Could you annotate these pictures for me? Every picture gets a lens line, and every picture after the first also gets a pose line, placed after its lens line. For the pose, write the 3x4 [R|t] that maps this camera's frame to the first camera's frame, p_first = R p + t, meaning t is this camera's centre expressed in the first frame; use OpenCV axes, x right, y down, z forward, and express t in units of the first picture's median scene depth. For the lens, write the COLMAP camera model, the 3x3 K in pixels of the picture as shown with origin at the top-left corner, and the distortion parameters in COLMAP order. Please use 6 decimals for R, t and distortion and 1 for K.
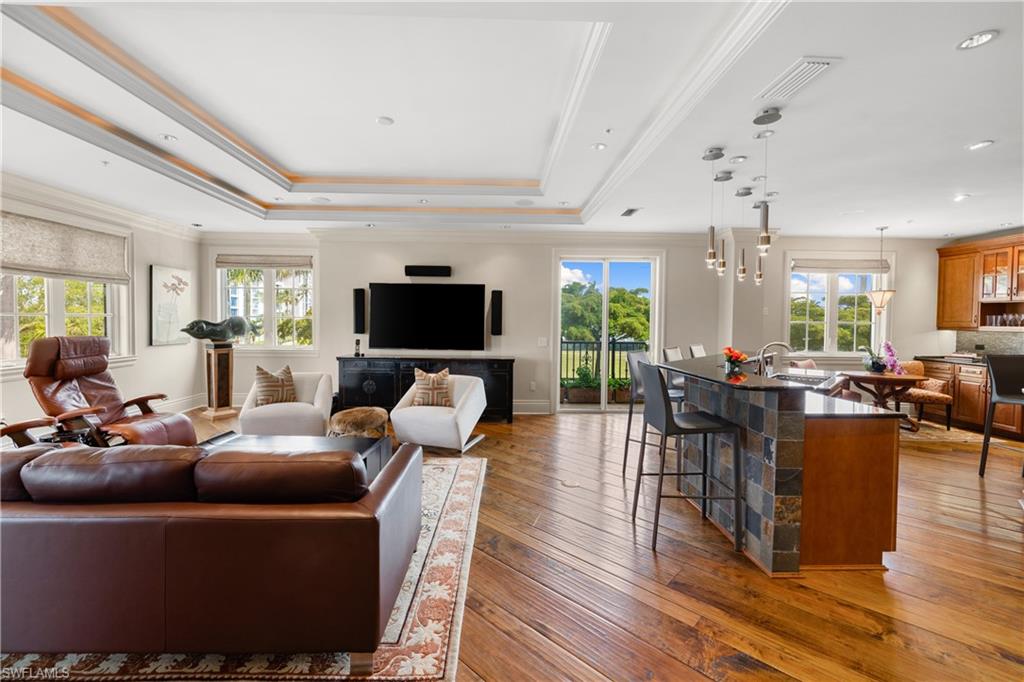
lens RADIAL K [[432.3, 0, 503.1], [0, 432.3, 333.1], [0, 0, 1]] dist [0.002901, 0.000632]
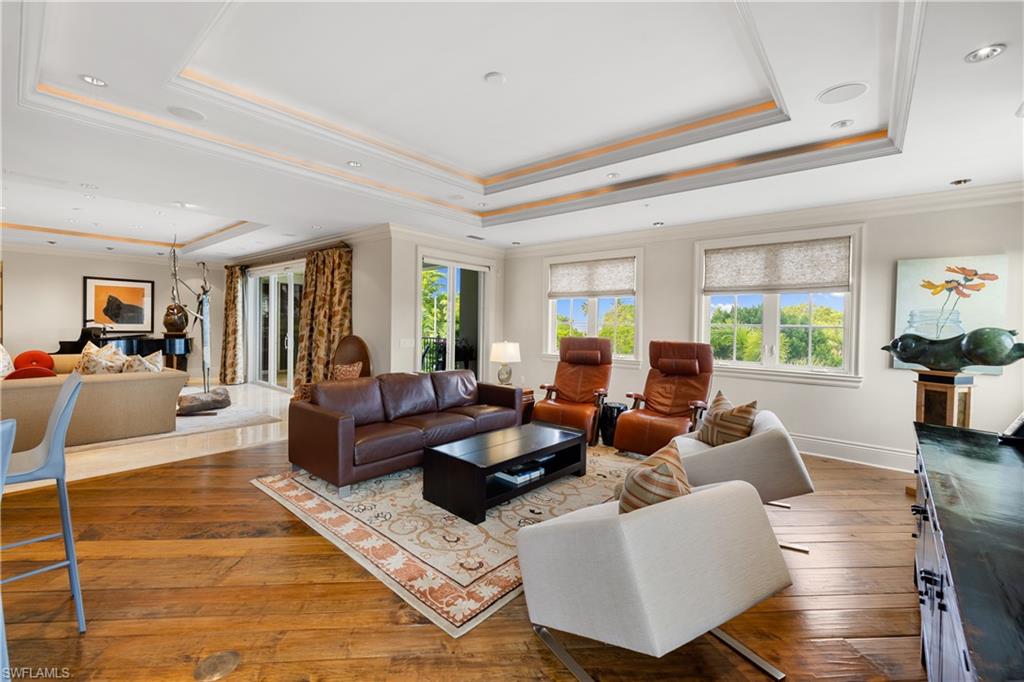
lens RADIAL K [[432.3, 0, 513.0], [0, 432.3, 331.5], [0, 0, 1]] dist [0.002901, 0.000632]
pose [[-0.667523, -0.001107, -0.744589, 0.187819], [-0.044136, 0.998299, 0.038083, -0.032760], [0.743280, 0.058284, -0.666436, 0.987011]]
